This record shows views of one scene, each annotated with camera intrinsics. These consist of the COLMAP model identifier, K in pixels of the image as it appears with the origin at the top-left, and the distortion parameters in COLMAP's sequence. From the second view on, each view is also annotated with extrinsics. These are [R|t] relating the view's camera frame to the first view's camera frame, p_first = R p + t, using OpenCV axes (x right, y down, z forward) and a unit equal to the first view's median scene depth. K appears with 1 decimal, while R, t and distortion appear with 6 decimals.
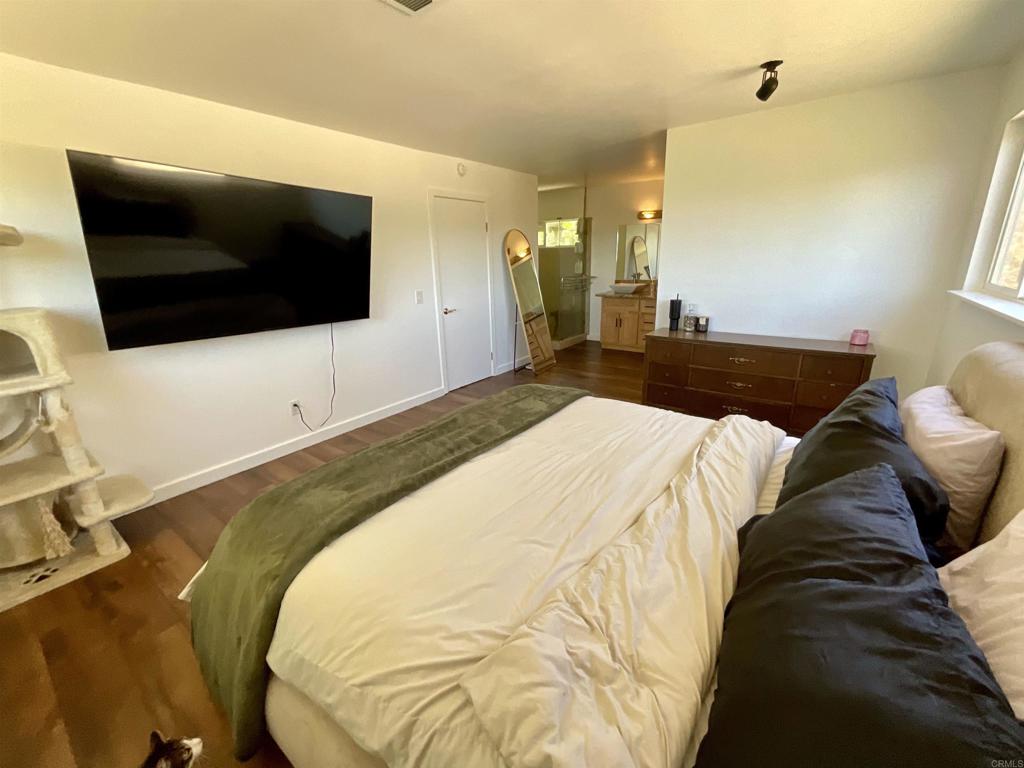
lens RADIAL K [[416.1, 0, 512.1], [0, 416.1, 378.4], [0, 0, 1]] dist [-0.003990, 0.003308]
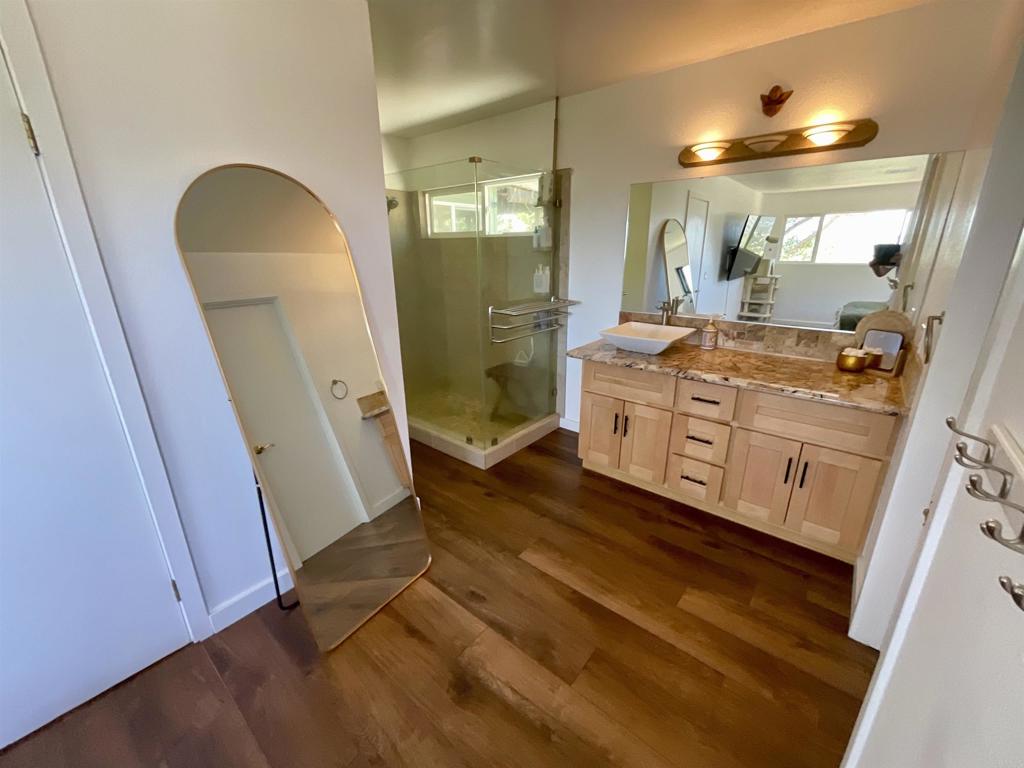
lens RADIAL K [[416.1, 0, 514.6], [0, 416.1, 385.1], [0, 0, 1]] dist [-0.003990, 0.003308]
pose [[0.998897, 0.027071, -0.038373, 0.152324], [-0.025687, 0.999017, 0.036117, -0.168633], [0.039313, -0.035091, 0.998611, 0.540051]]
